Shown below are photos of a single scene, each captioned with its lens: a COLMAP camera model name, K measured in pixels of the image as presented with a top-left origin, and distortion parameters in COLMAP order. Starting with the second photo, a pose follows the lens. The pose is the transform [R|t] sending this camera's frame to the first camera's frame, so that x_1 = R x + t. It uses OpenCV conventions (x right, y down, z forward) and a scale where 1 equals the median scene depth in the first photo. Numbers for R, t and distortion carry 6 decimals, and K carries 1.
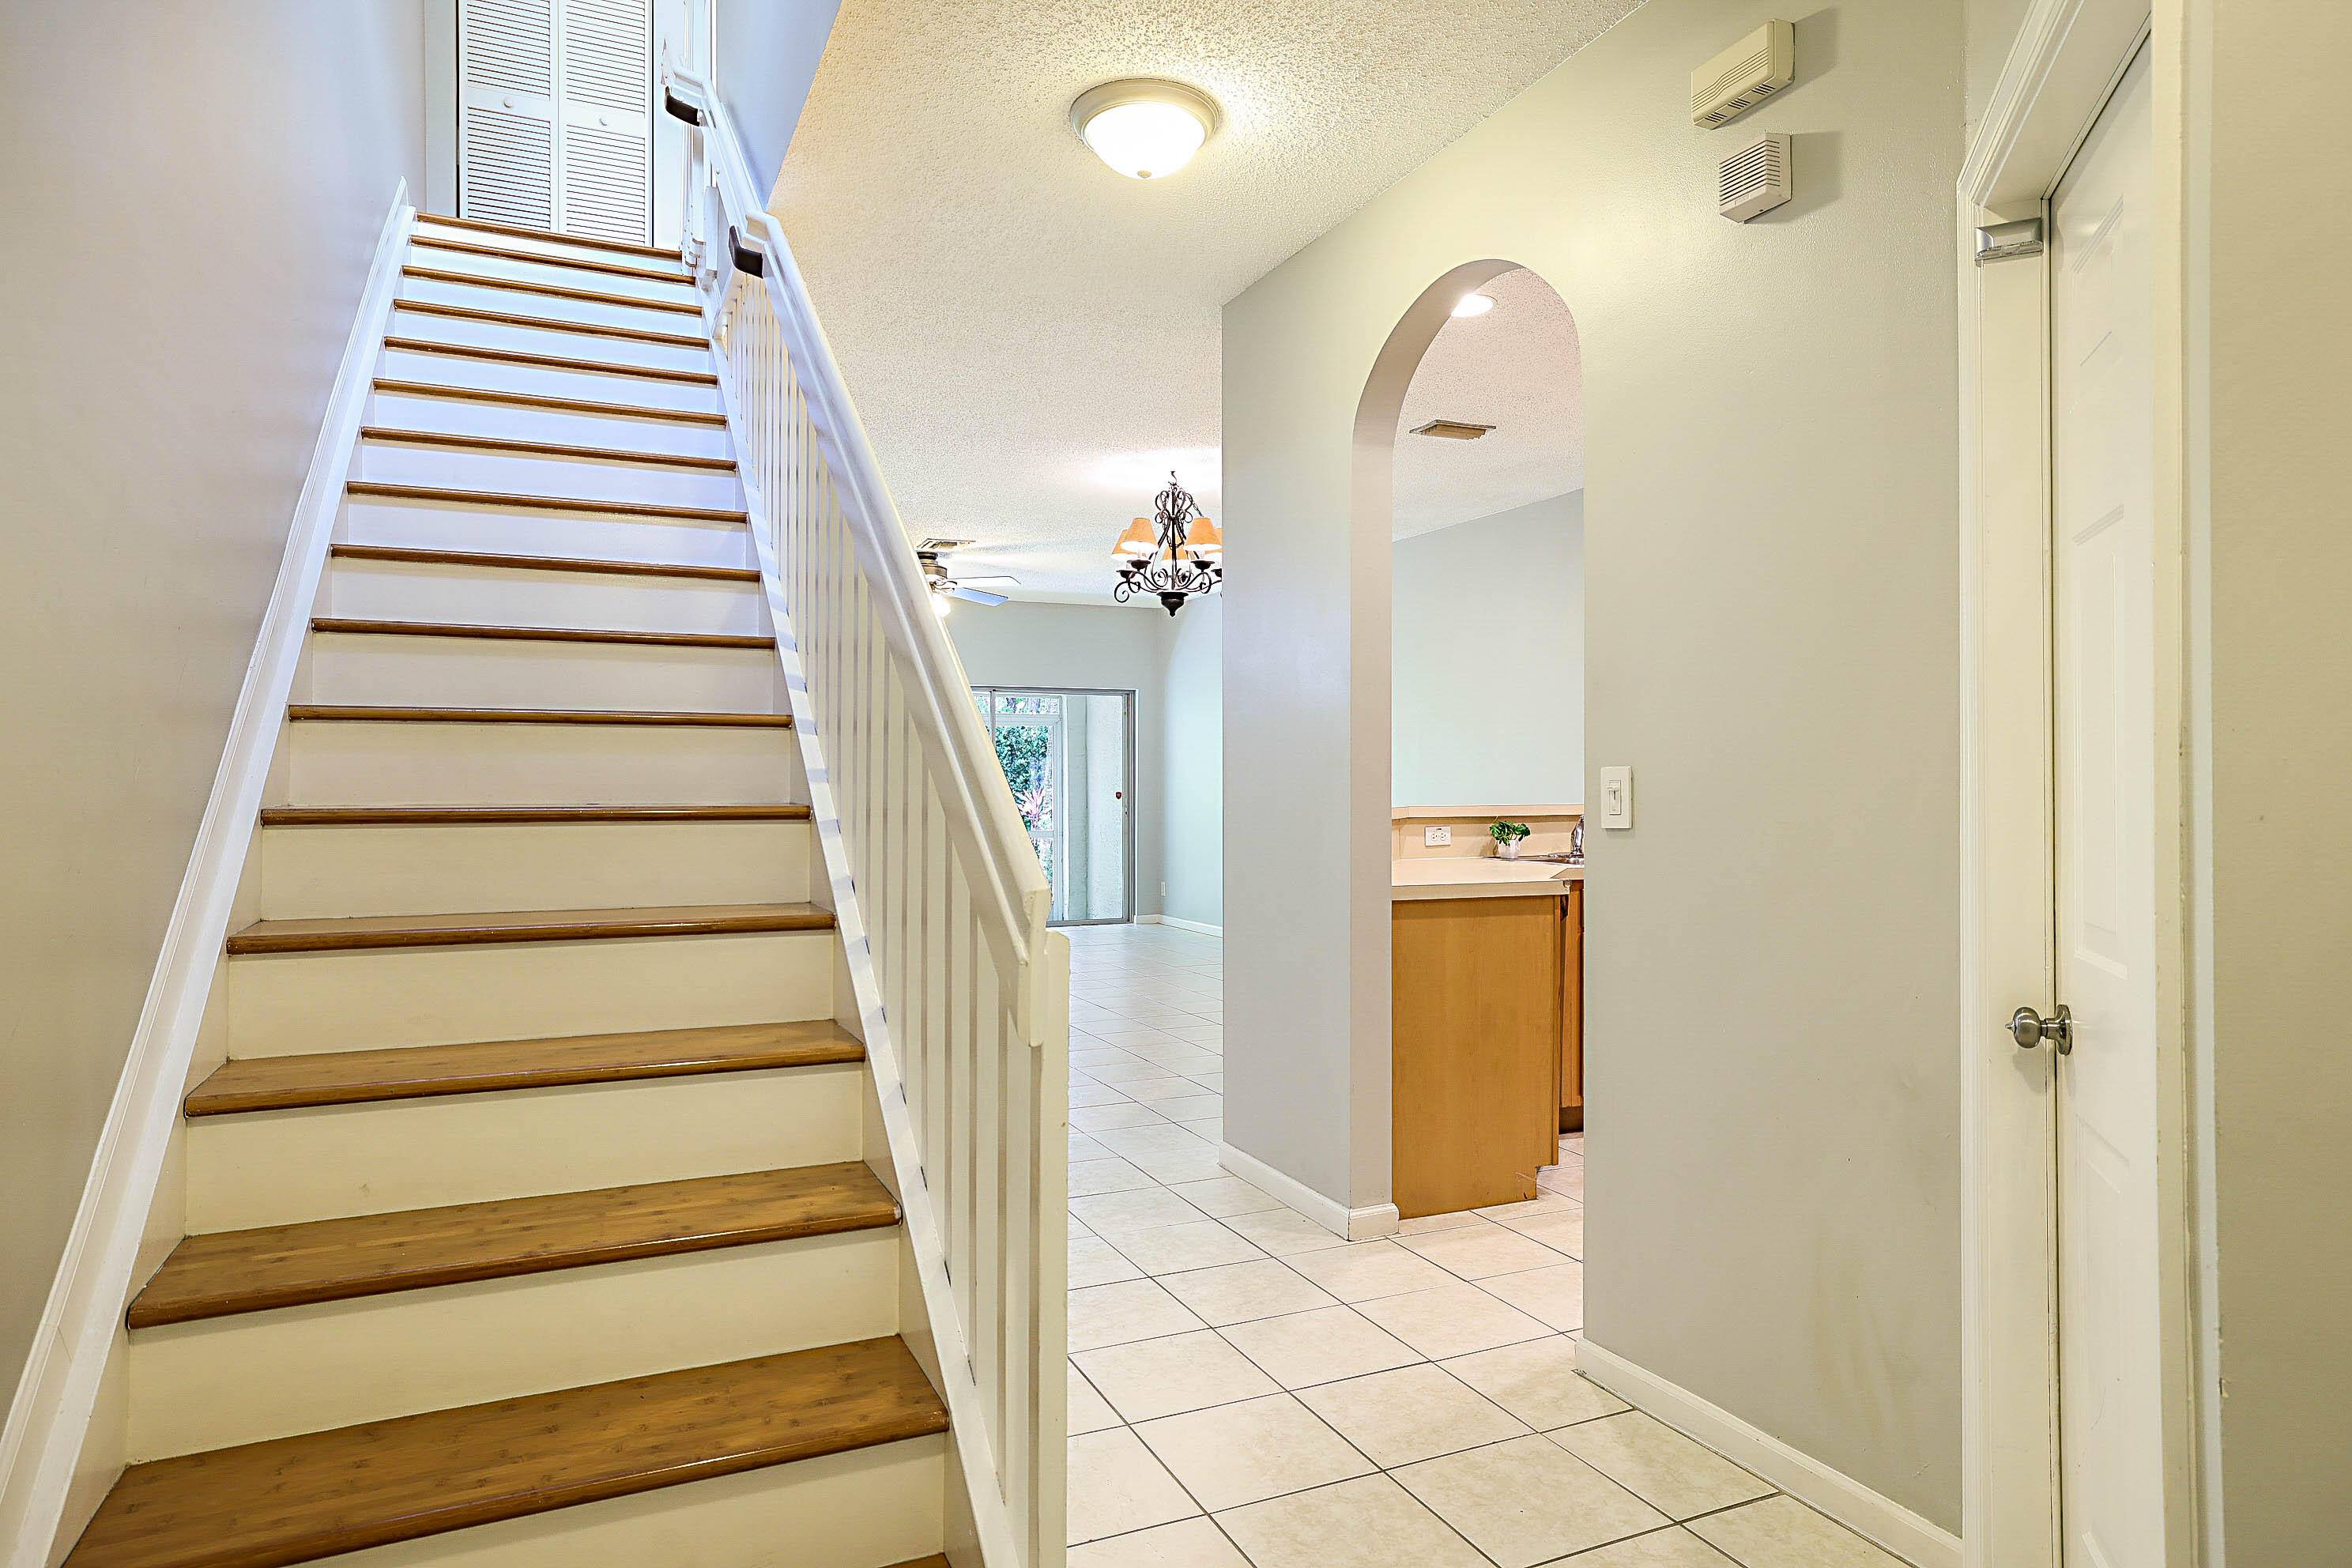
lens RADIAL K [[1368.3, 0, 1176.0], [0, 1368.3, 784.0], [0, 0, 1]] dist [0.000136, -0.000006]
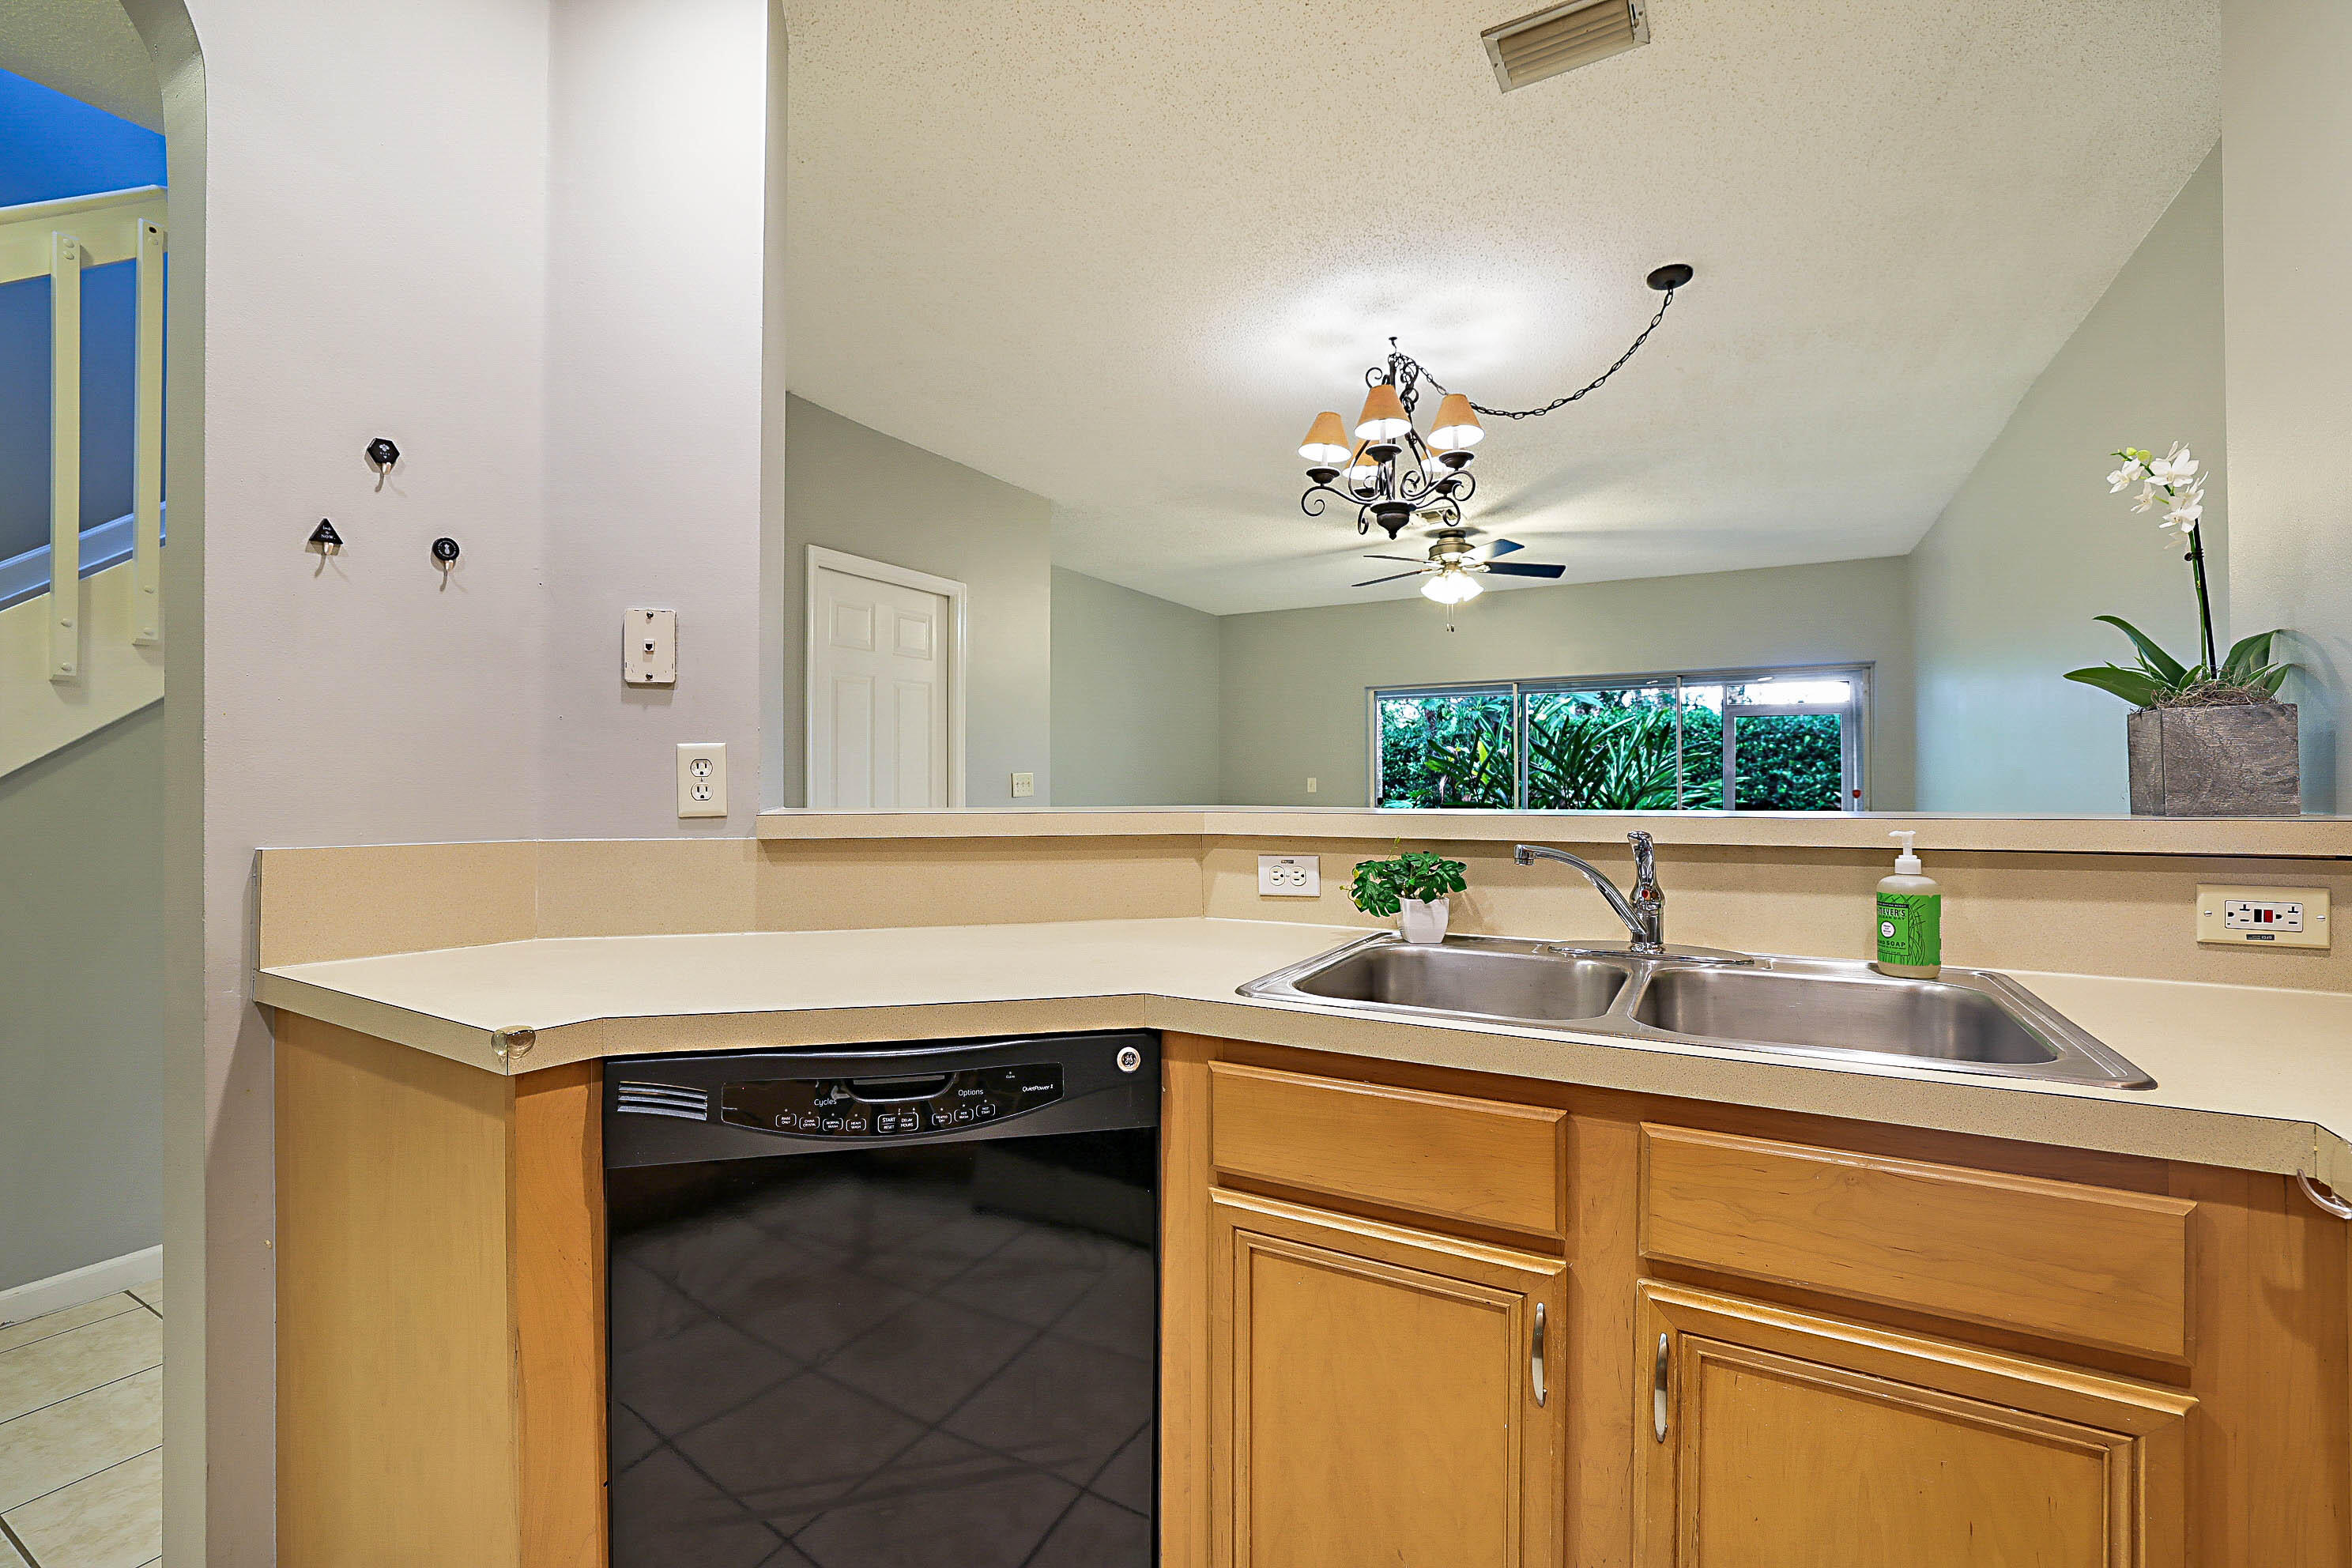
lens RADIAL K [[1008.6, 0, 1183.3], [0, 1008.6, 776.7], [0, 0, 1]] dist [-0.036459, 0.009705]
pose [[0.595838, -0.005115, -0.803089, 0.352114], [-0.000762, 0.999976, -0.006934, 0.005096], [0.803105, 0.004744, 0.595819, 0.602109]]
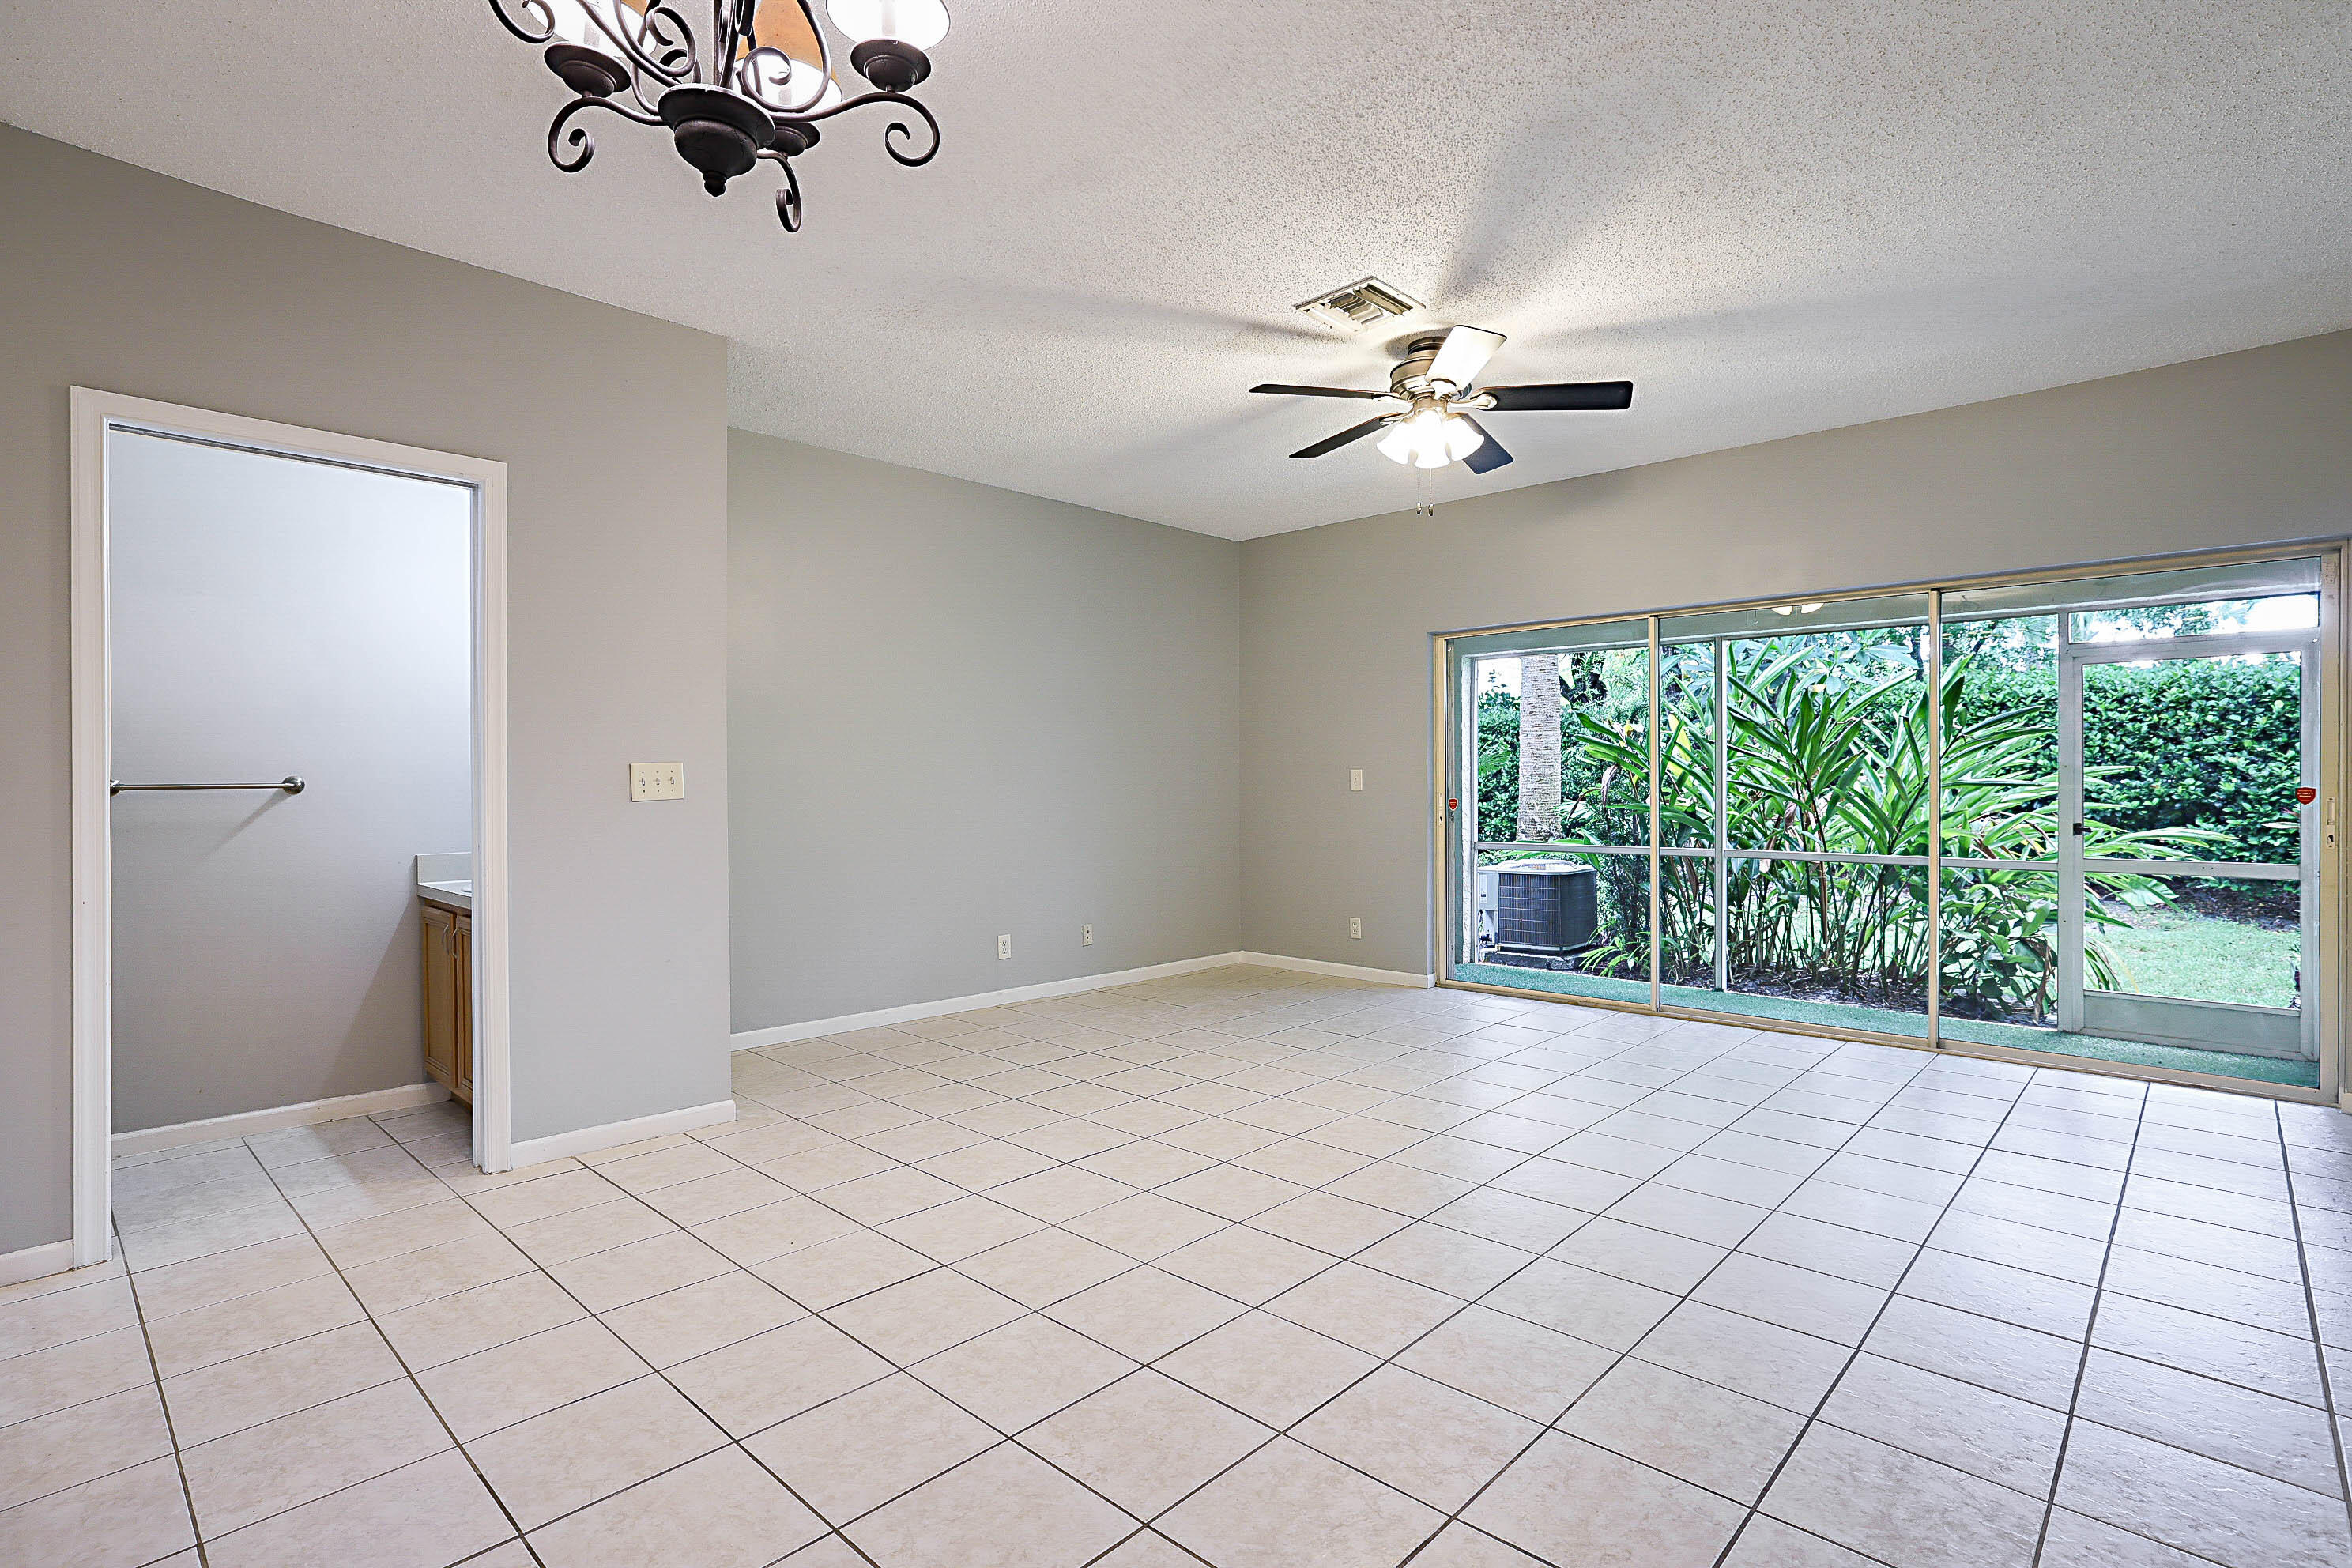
lens RADIAL K [[1127.0, 0, 1177.7], [0, 1127.0, 789.9], [0, 0, 1]] dist [-0.035033, 0.019799]
pose [[0.380472, 0.007691, -0.924761, 0.259236], [0.002202, 0.999955, 0.009222, 0.005182], [0.924790, -0.005545, 0.380438, 1.002399]]
